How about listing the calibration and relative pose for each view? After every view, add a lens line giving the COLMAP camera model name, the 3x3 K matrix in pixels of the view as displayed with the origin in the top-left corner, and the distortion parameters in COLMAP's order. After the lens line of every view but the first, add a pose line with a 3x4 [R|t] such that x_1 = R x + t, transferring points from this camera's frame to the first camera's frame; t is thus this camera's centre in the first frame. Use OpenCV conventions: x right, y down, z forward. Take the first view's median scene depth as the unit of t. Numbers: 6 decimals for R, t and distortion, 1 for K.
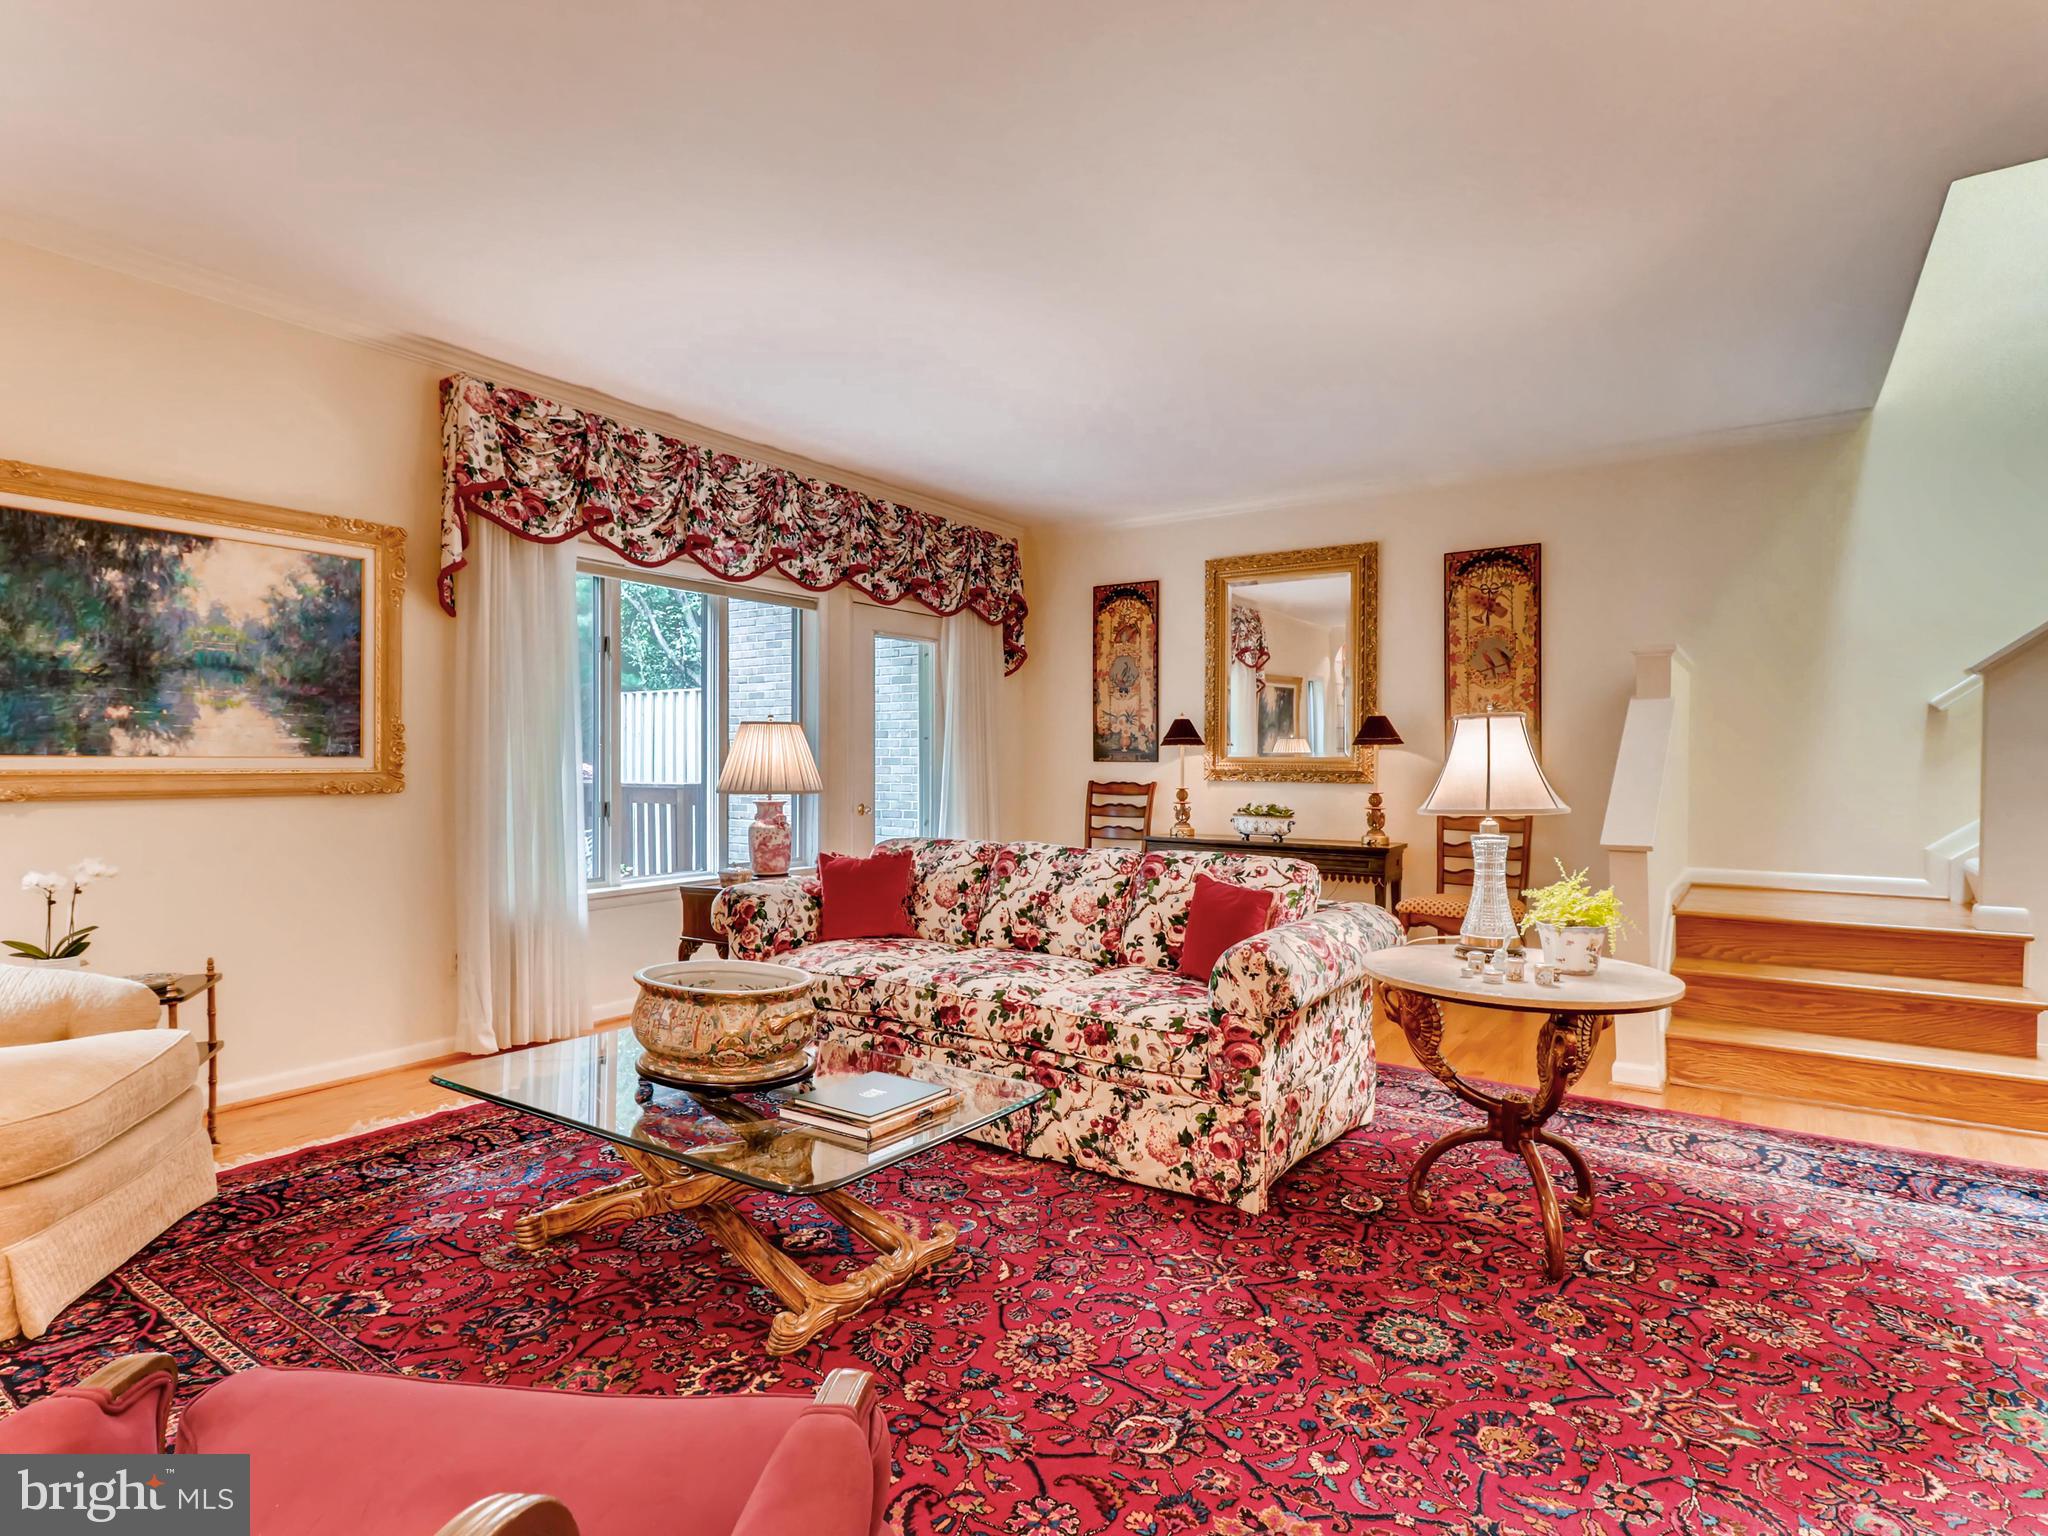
lens RADIAL K [[1078.7, 0, 1030.7], [0, 1078.7, 771.6], [0, 0, 1]] dist [0.023100, -0.018819]
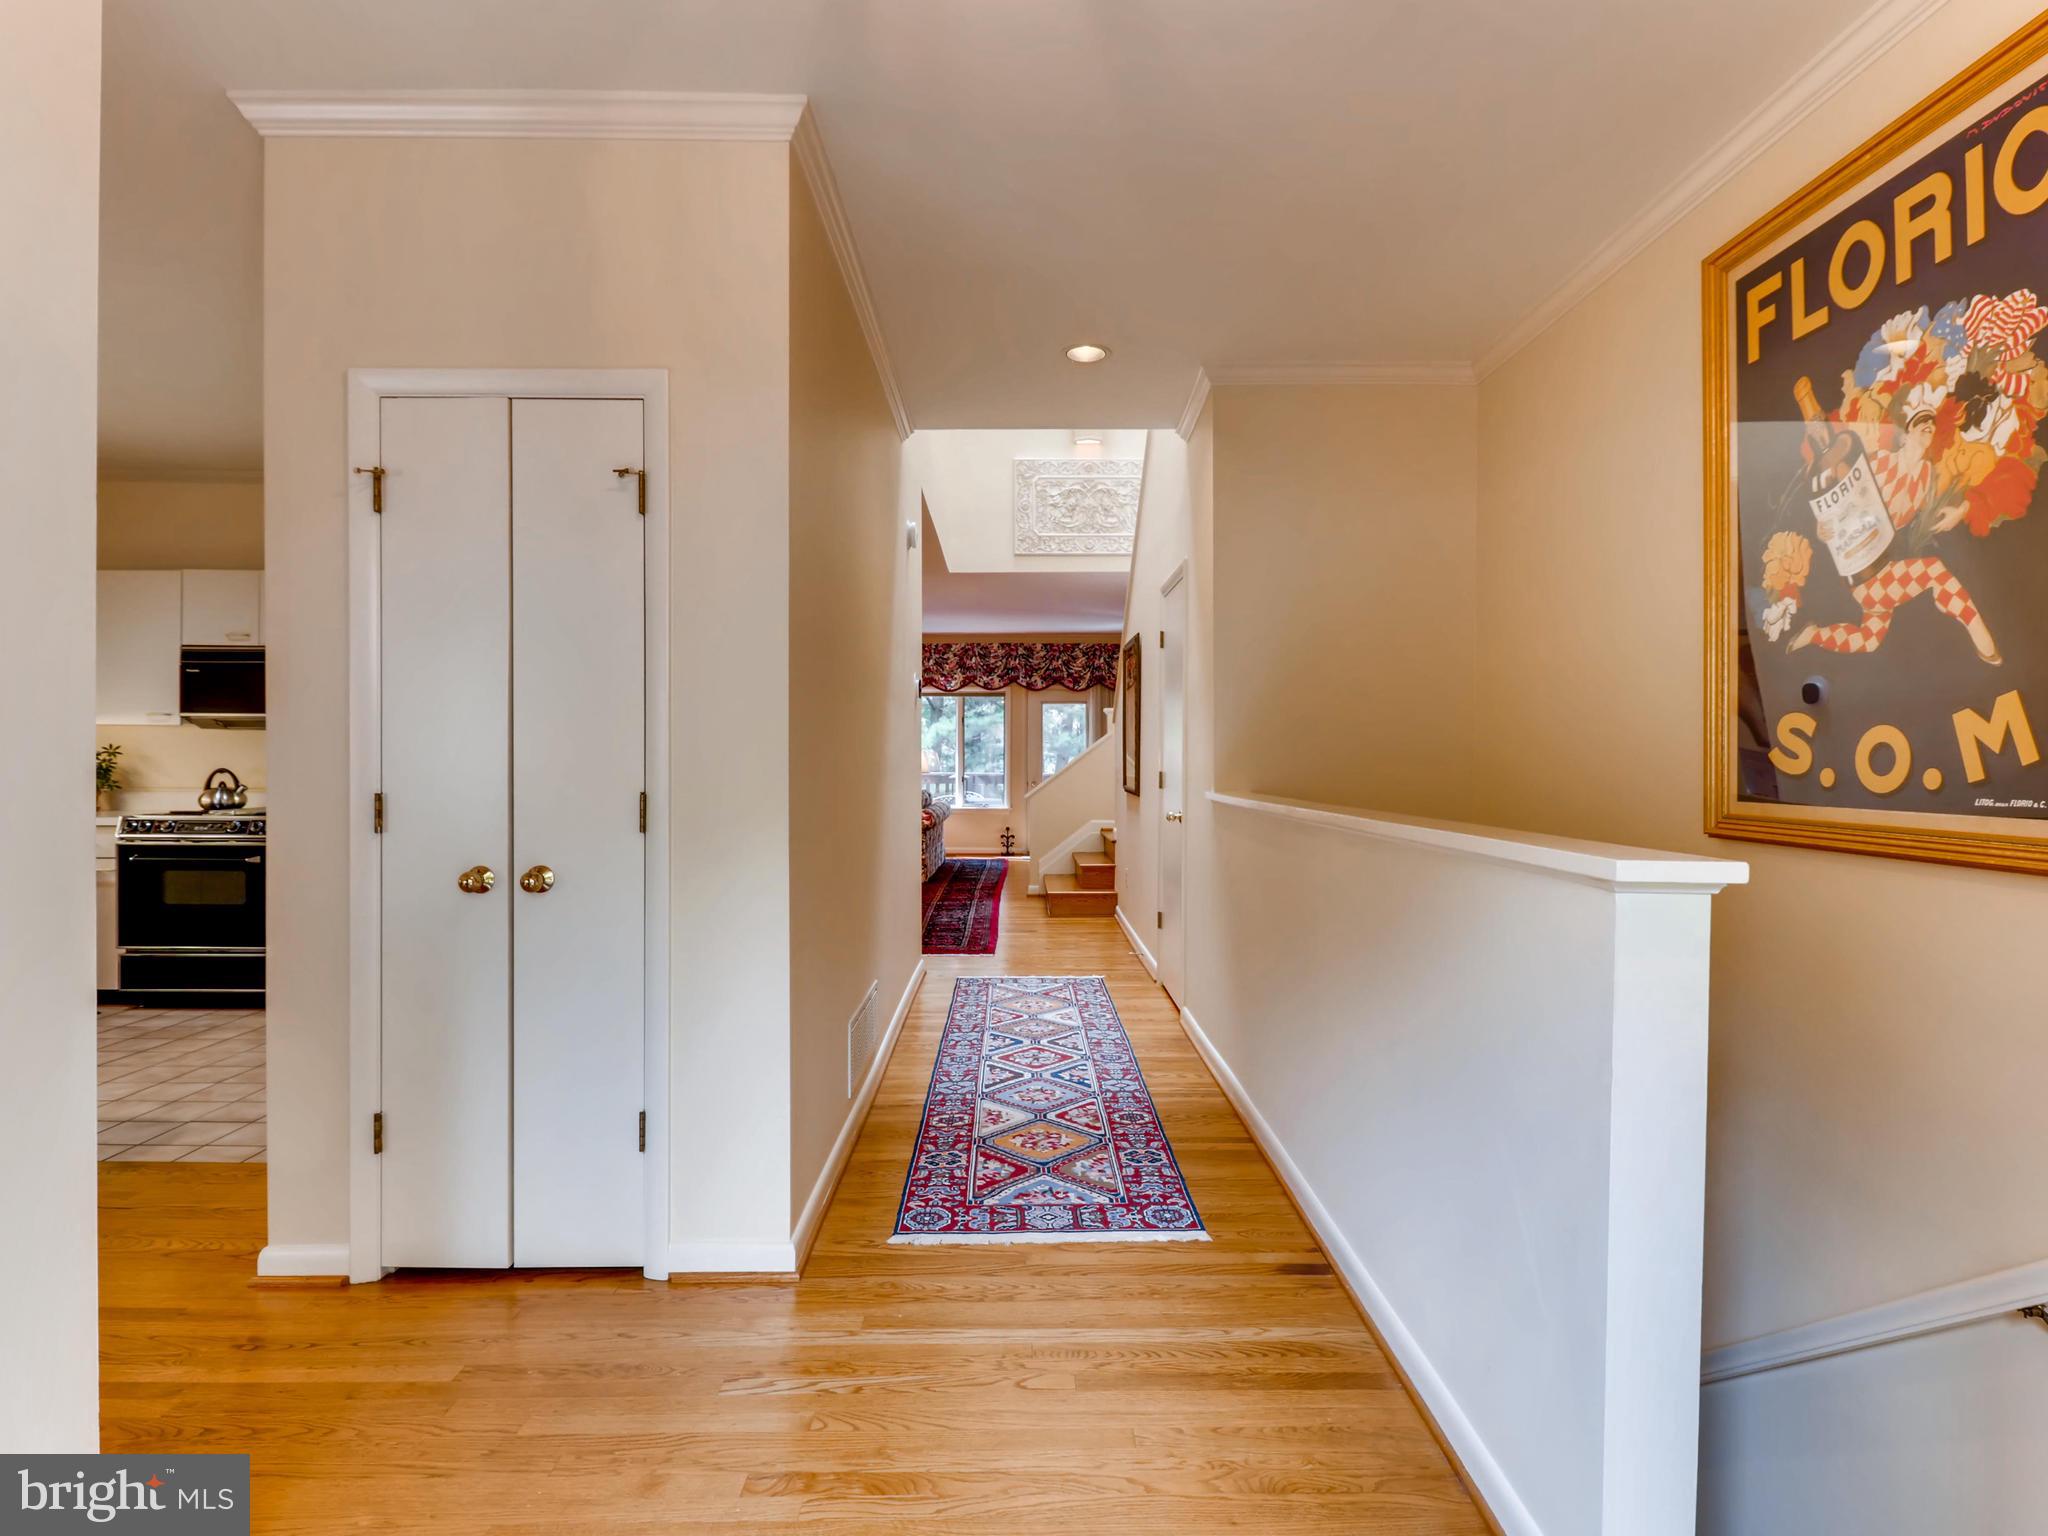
lens RADIAL K [[1078.7, 0, 1030.7], [0, 1078.7, 771.6], [0, 0, 1]] dist [0.023100, -0.018819]
pose [[0.571388, 0.003780, -0.820672, 2.527539], [-0.008871, 0.999959, -0.001572, 0.019453], [0.820632, 0.008179, 0.571398, -0.393522]]
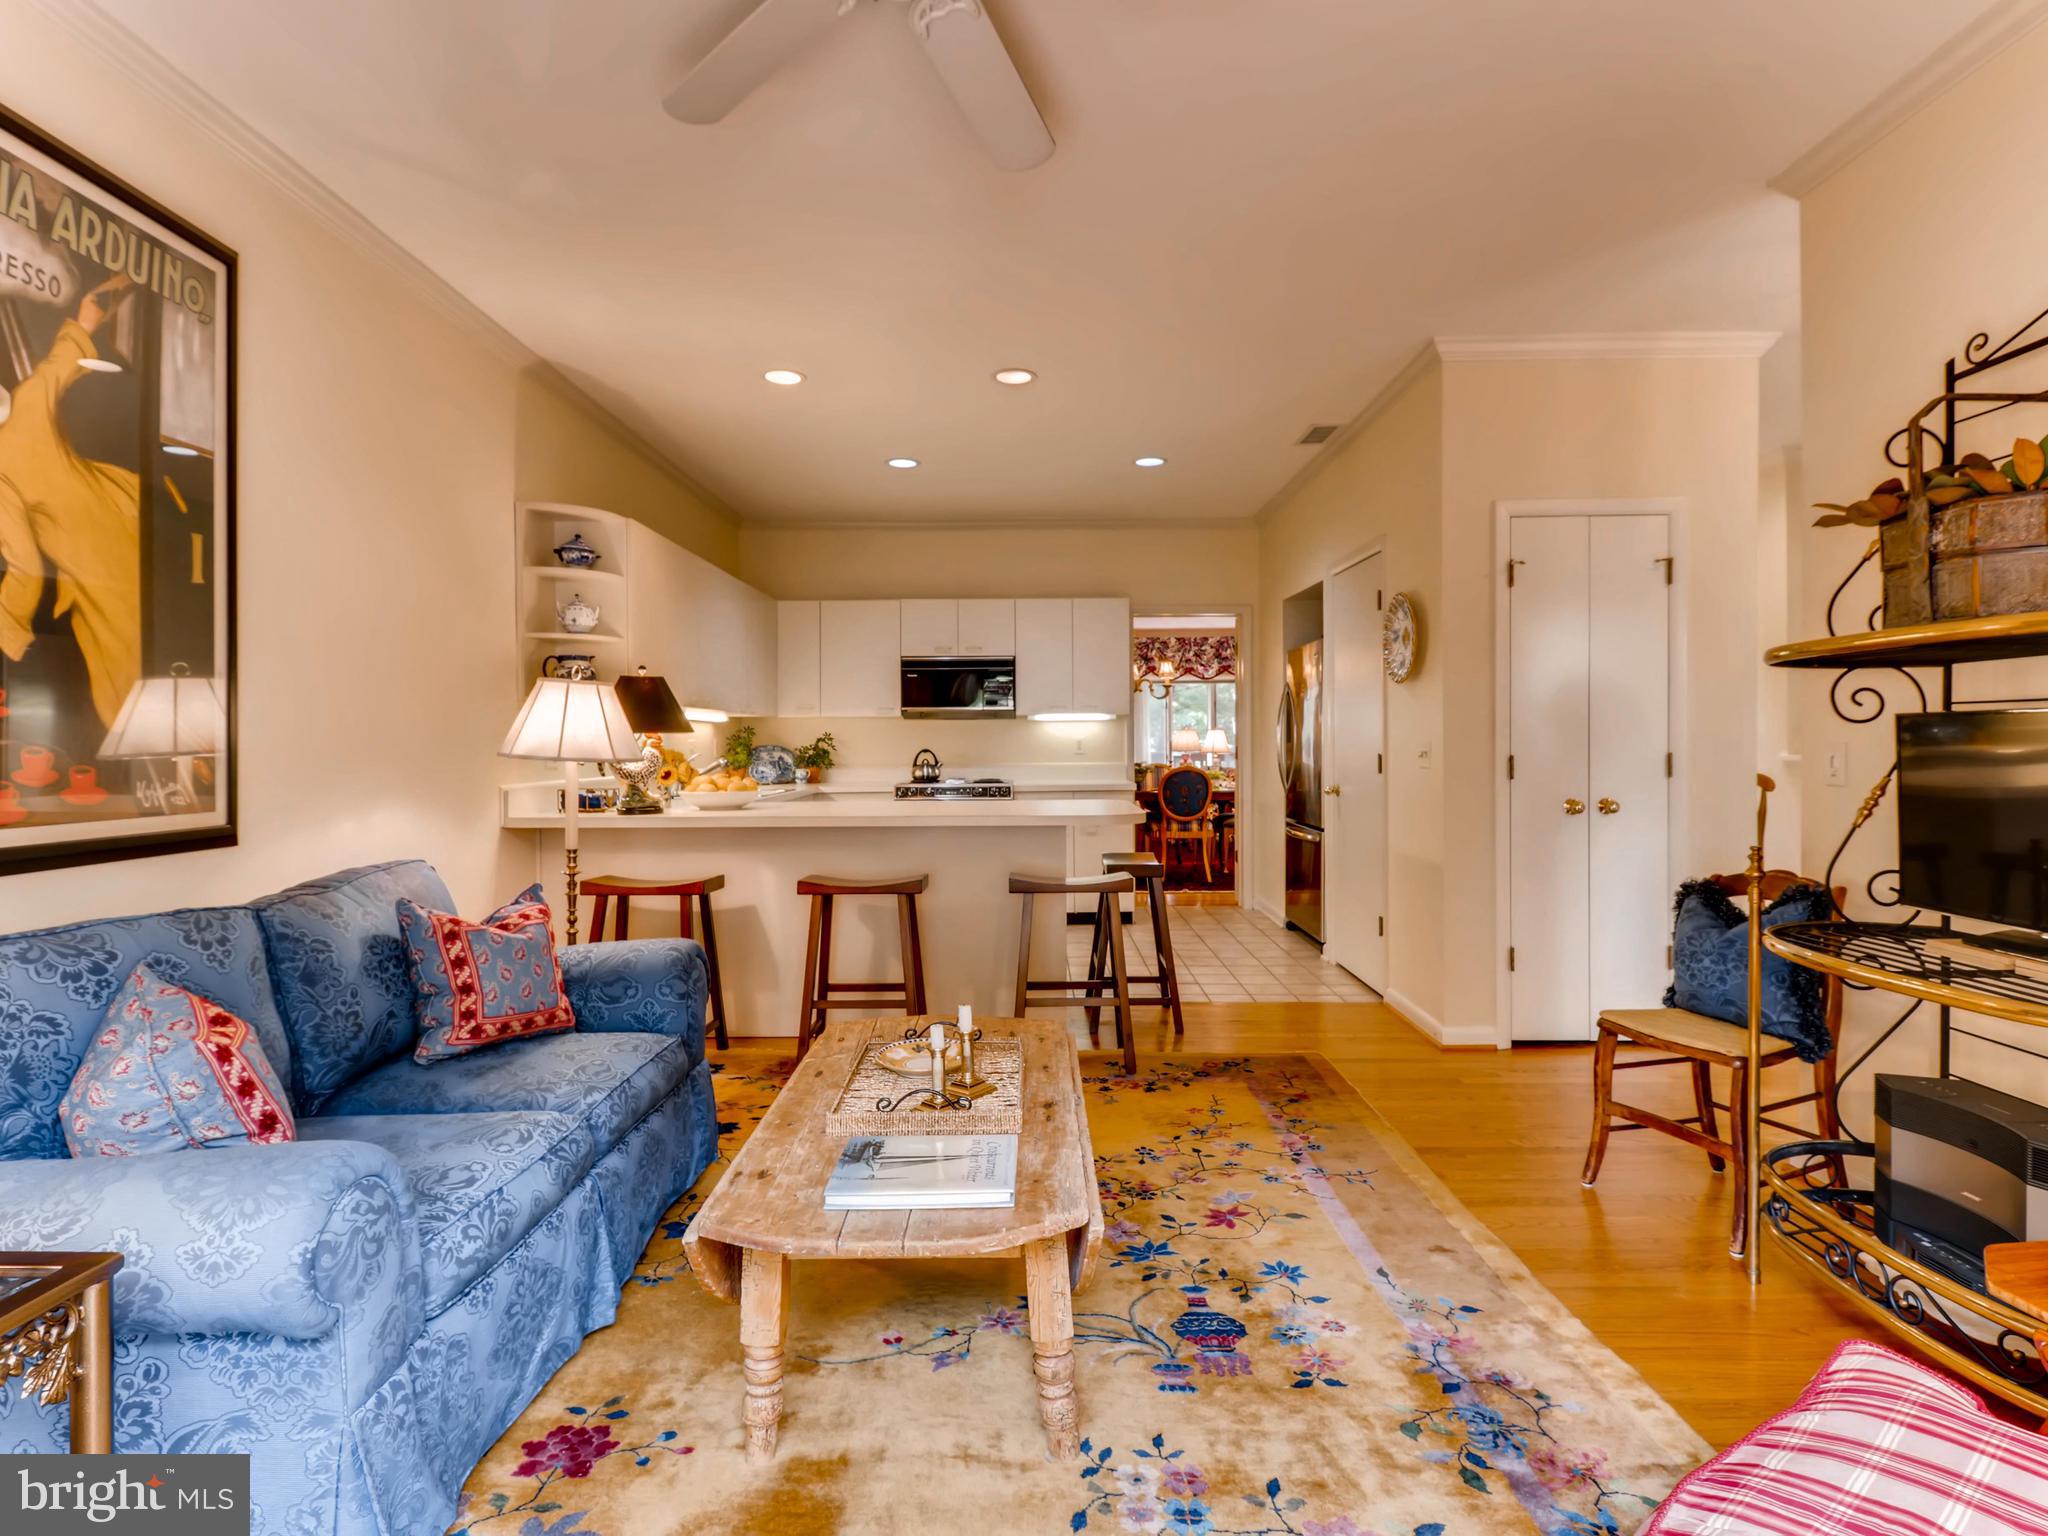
lens RADIAL K [[1056.6, 0, 1032.0], [0, 1056.6, 758.6], [0, 0, 1]] dist [0.024462, -0.018992]
pose [[0.563452, 0.001105, -0.826148, 2.380684], [0.004010, 0.999984, 0.004072, 0.031542], [0.826139, -0.005607, 0.563439, -1.309859]]
